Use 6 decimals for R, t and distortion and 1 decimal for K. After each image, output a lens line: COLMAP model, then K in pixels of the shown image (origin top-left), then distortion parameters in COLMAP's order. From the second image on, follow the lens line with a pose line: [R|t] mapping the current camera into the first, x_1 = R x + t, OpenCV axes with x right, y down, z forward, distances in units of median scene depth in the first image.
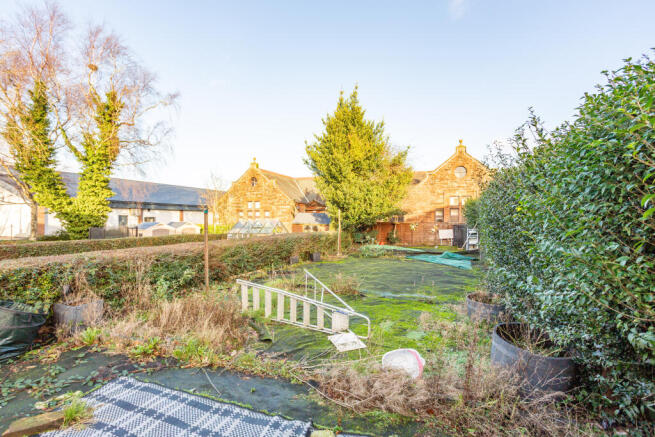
lens RADIAL K [[319.3, 0, 325.1], [0, 319.3, 213.9], [0, 0, 1]] dist [-0.045934, 0.026246]
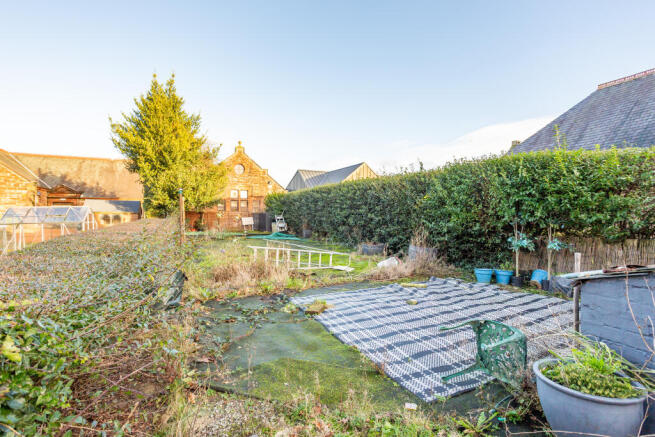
lens RADIAL K [[319.3, 0, 325.1], [0, 319.3, 213.9], [0, 0, 1]] dist [-0.045934, 0.026246]
pose [[0.690383, 0.000804, 0.723443, -0.283236], [-0.015590, 0.999784, 0.013766, 0.015382], [-0.723276, -0.020782, 0.690246, -0.037847]]
